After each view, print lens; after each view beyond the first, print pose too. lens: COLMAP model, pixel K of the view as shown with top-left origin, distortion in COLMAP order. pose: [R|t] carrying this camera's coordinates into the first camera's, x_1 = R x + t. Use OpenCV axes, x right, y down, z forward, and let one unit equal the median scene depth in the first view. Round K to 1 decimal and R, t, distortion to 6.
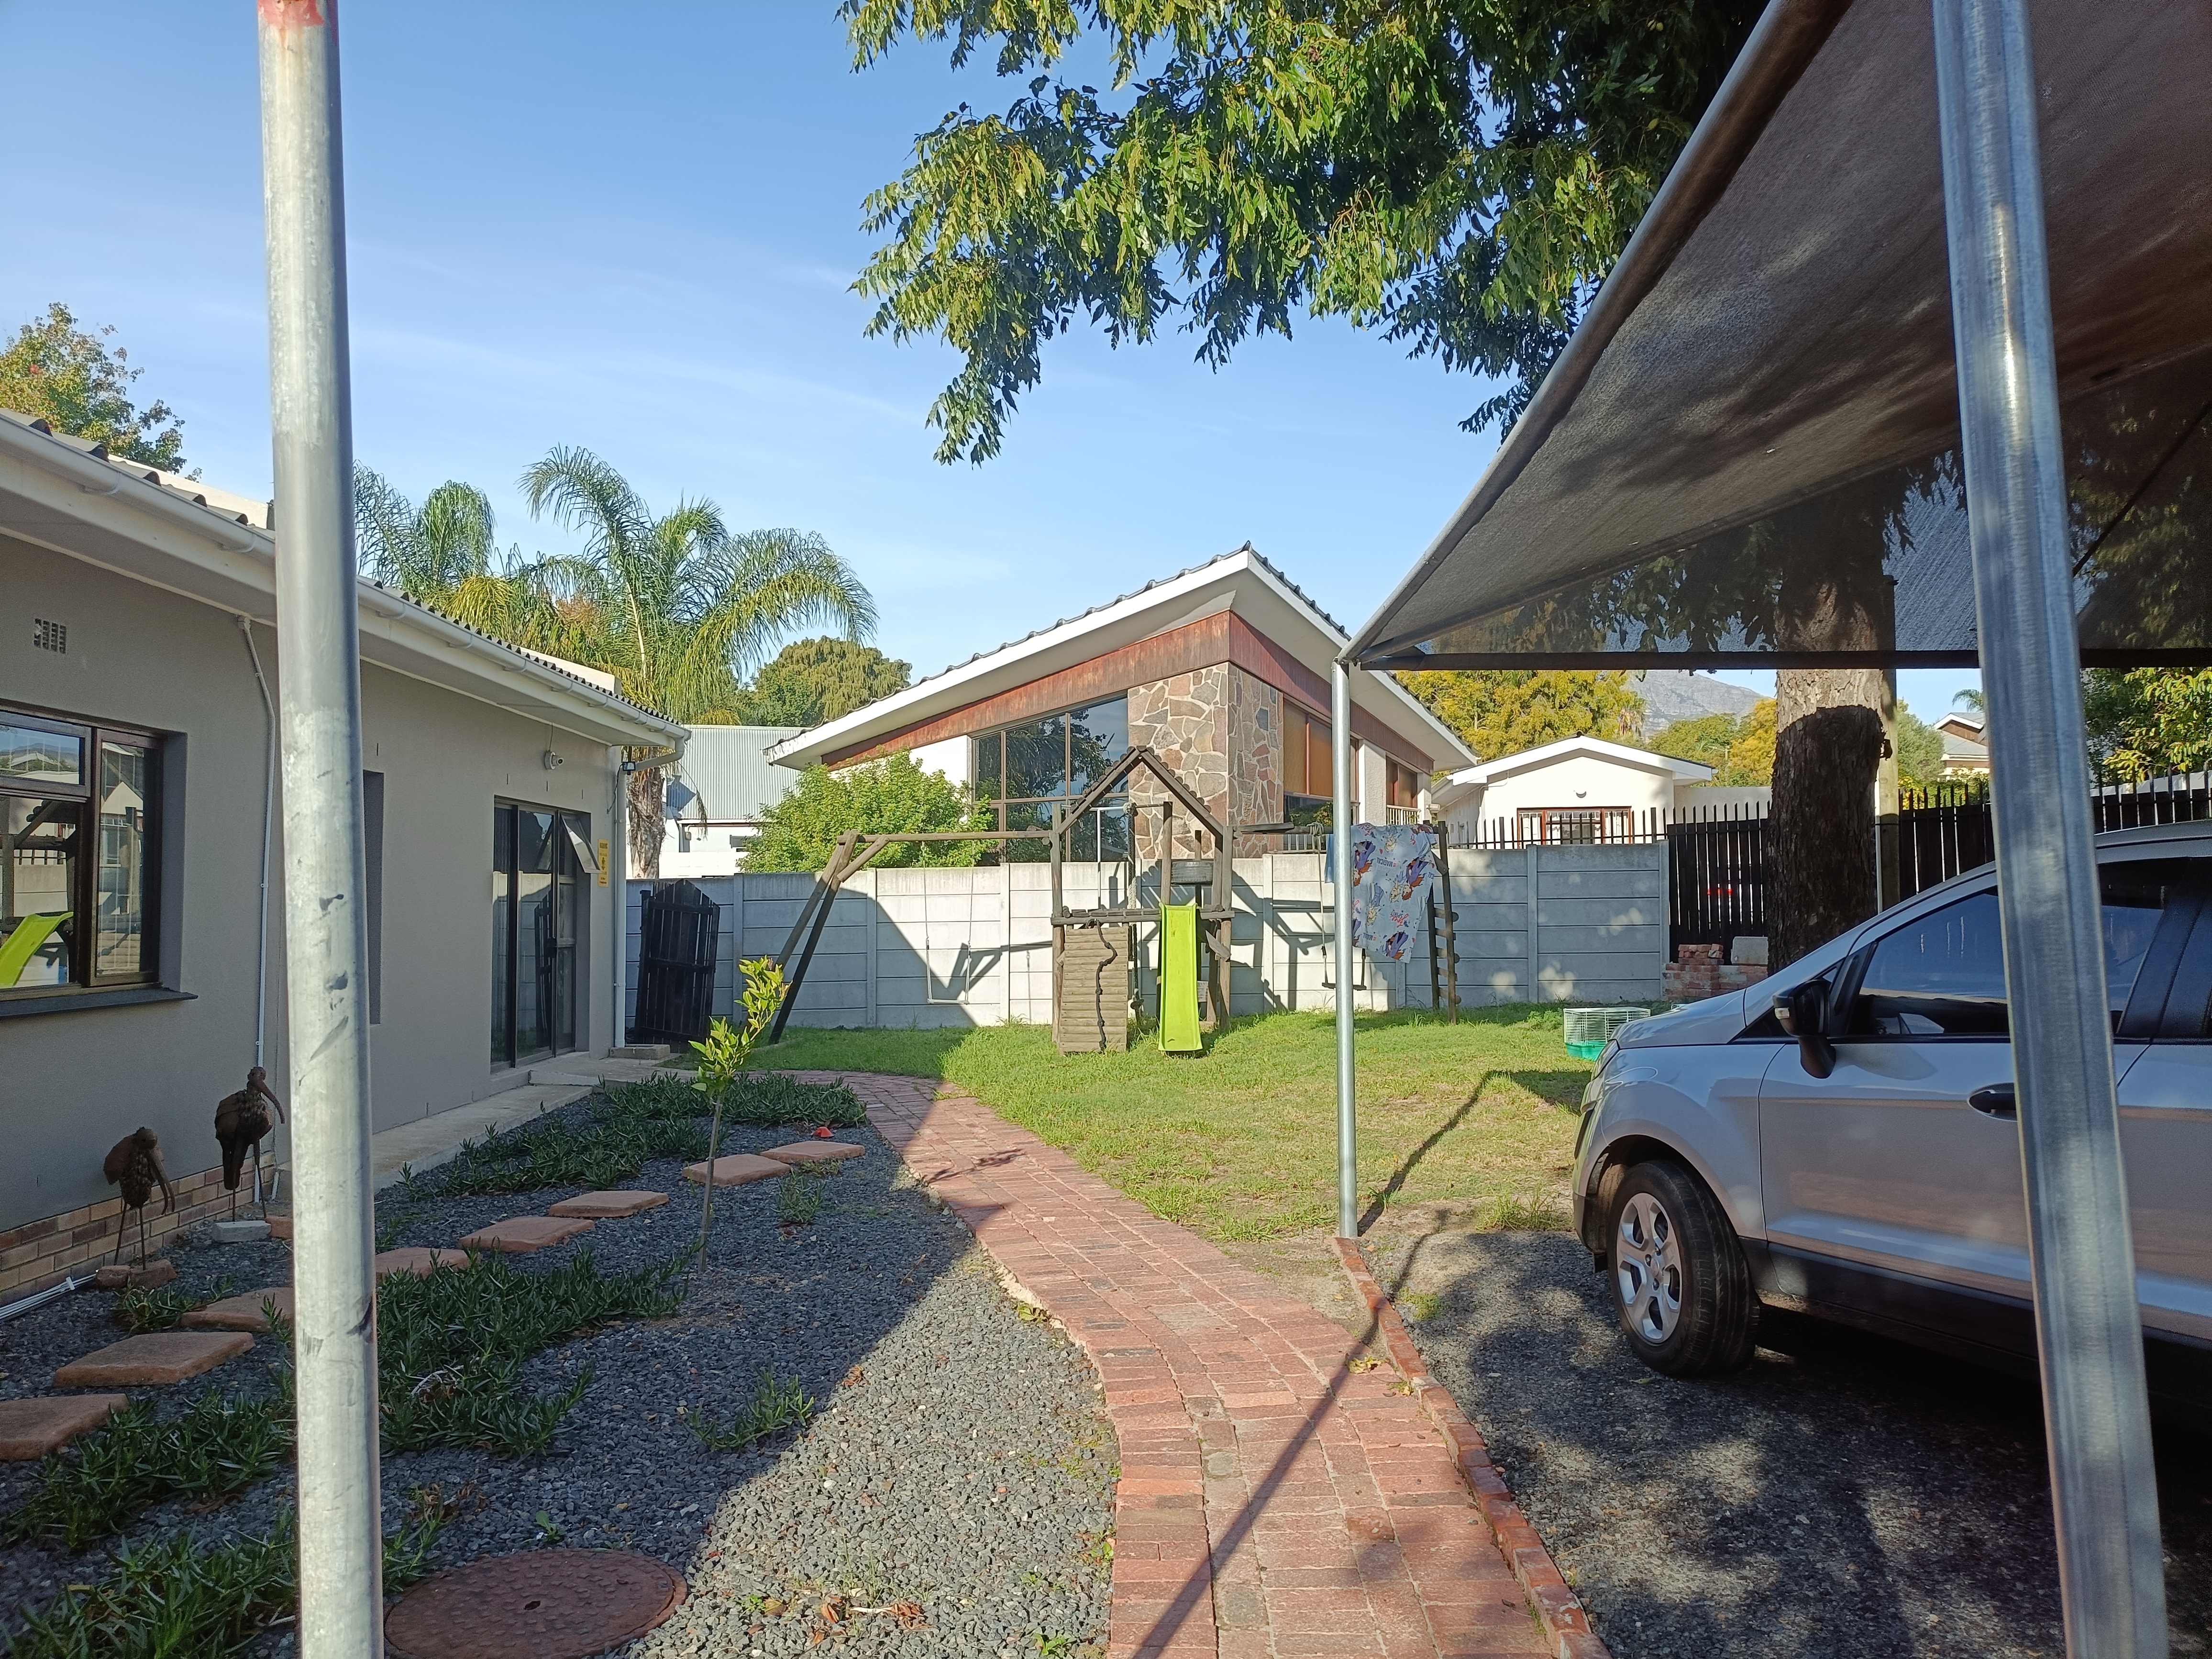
lens RADIAL K [[1613.9, 0, 1183.5], [0, 1613.9, 878.8], [0, 0, 1]] dist [0.065935, -0.056228]
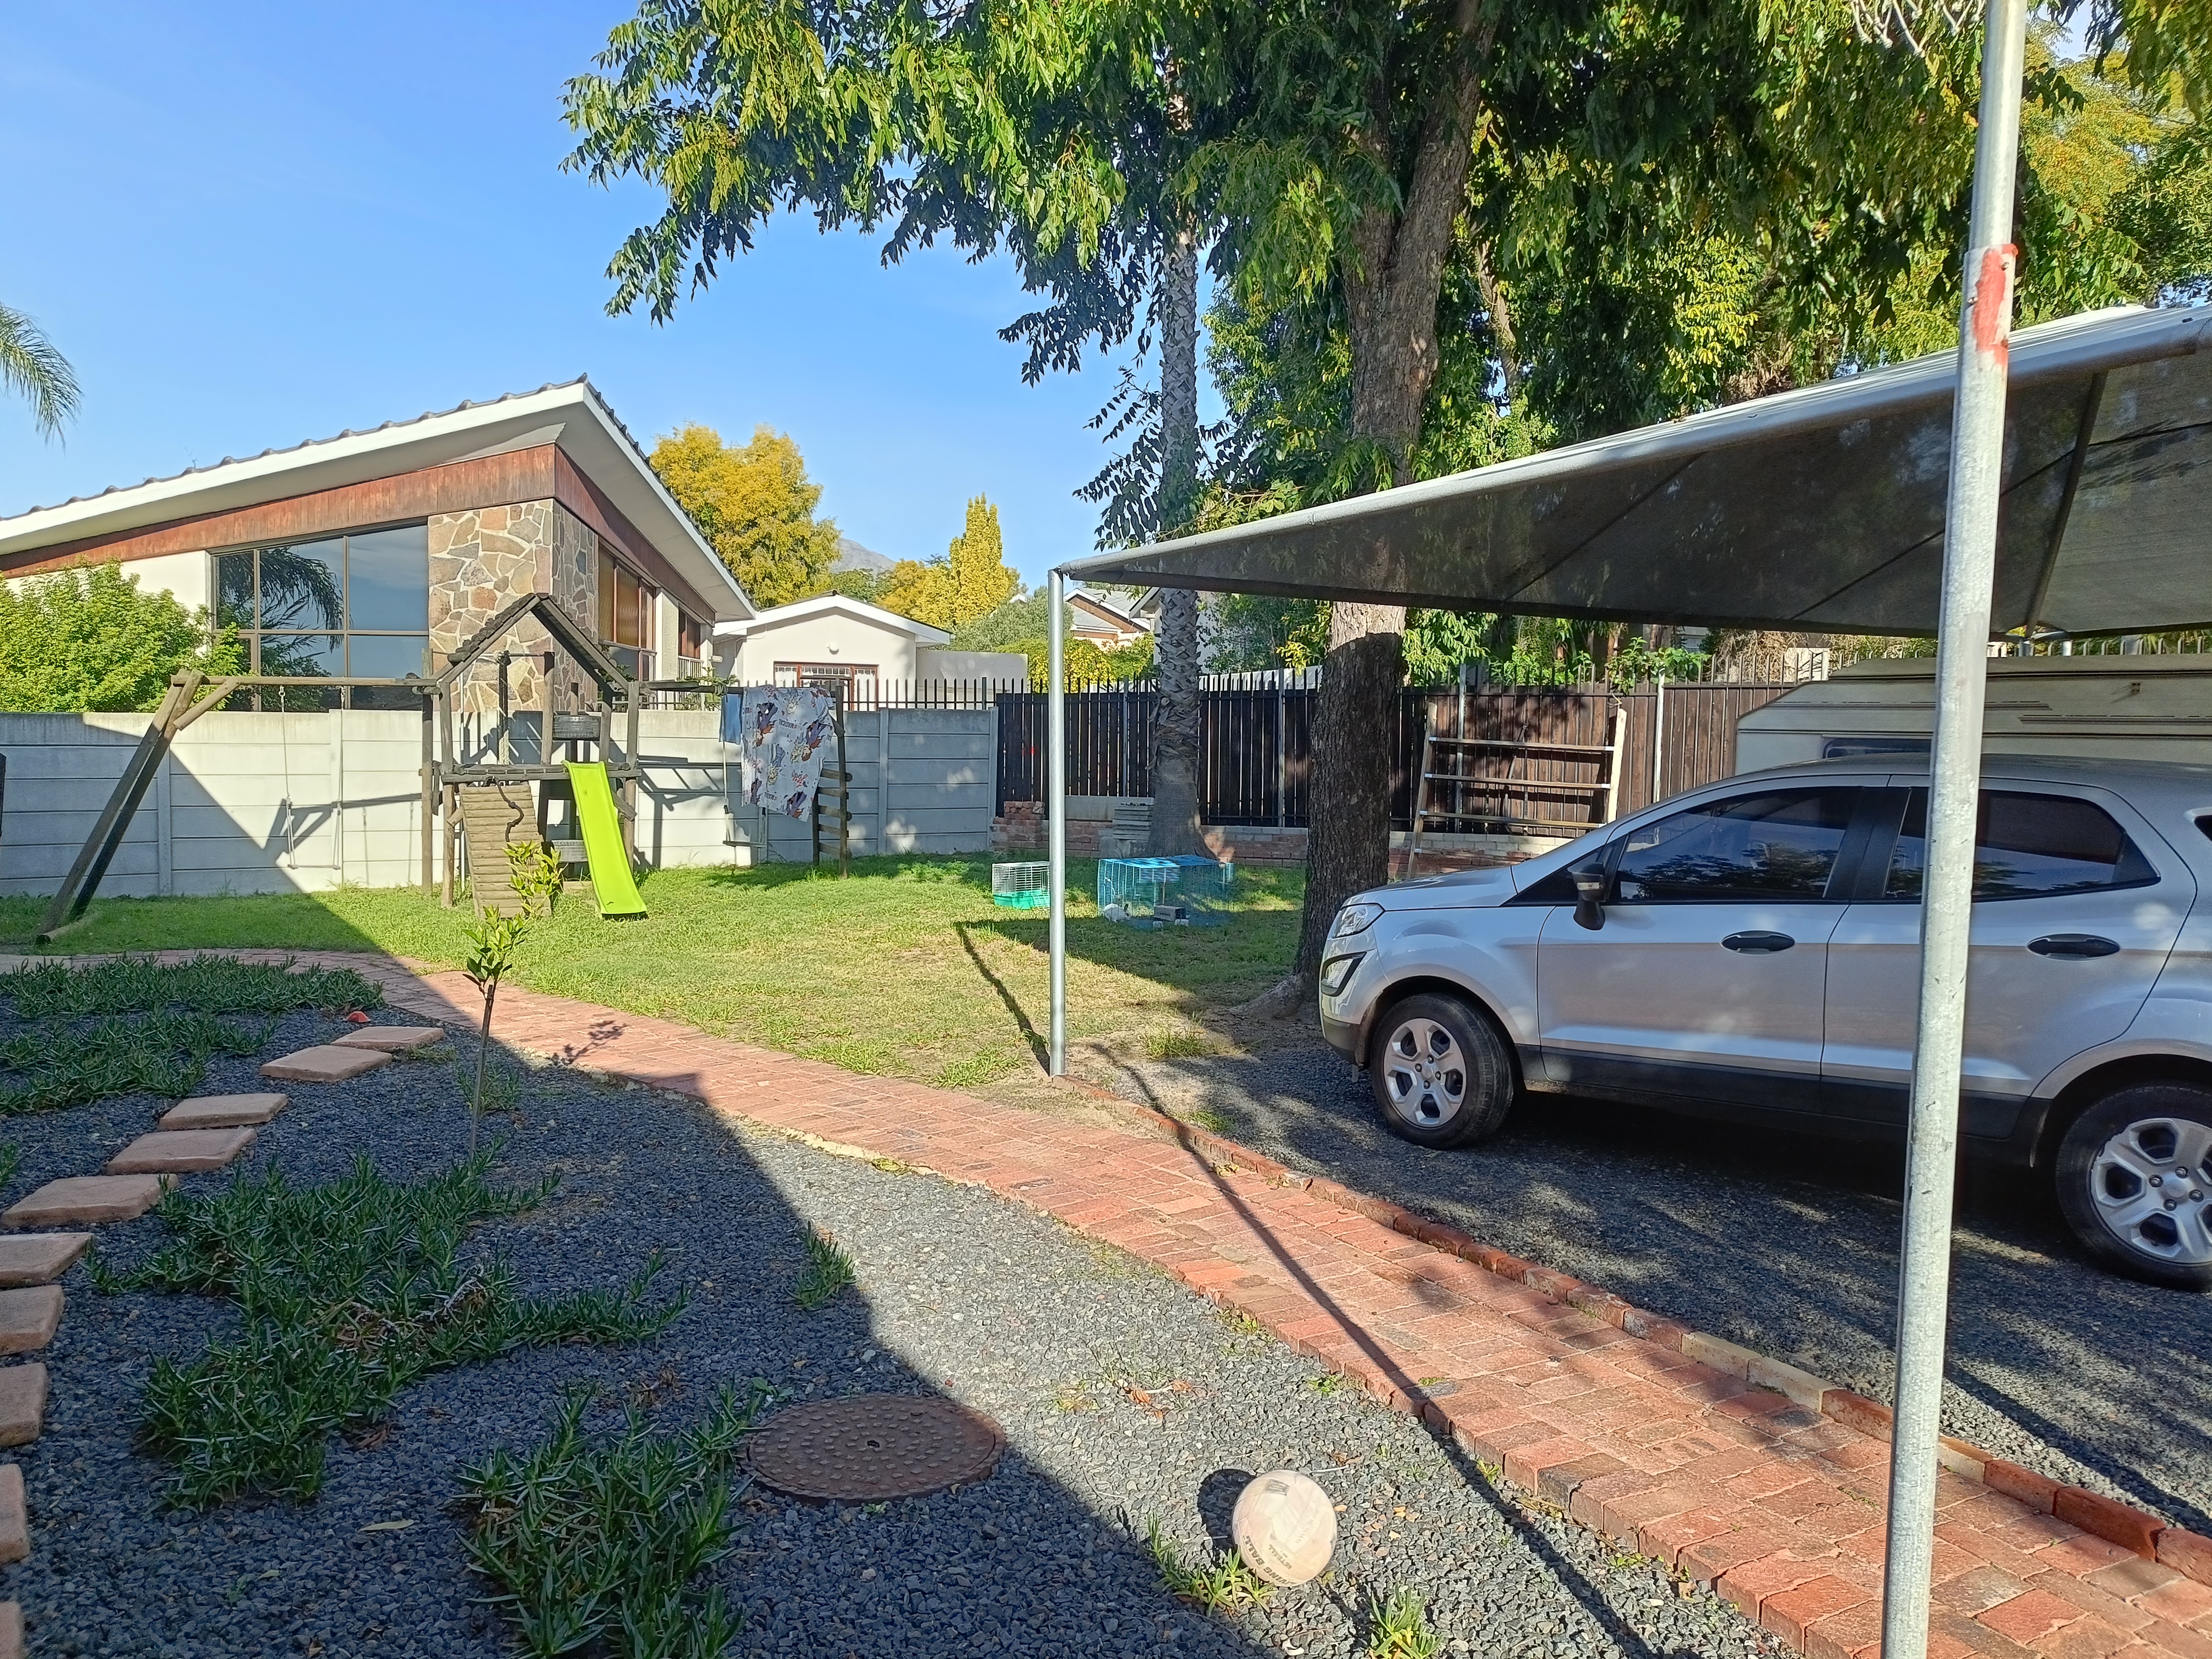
lens RADIAL K [[1603.0, 0, 1102.5], [0, 1603.0, 897.7], [0, 0, 1]] dist [0.064290, -0.059150]
pose [[0.855546, -0.032561, 0.516702, -0.214294], [-0.027202, 0.993815, 0.107668, -0.014395], [-0.517011, -0.106170, 0.849369, 0.005673]]
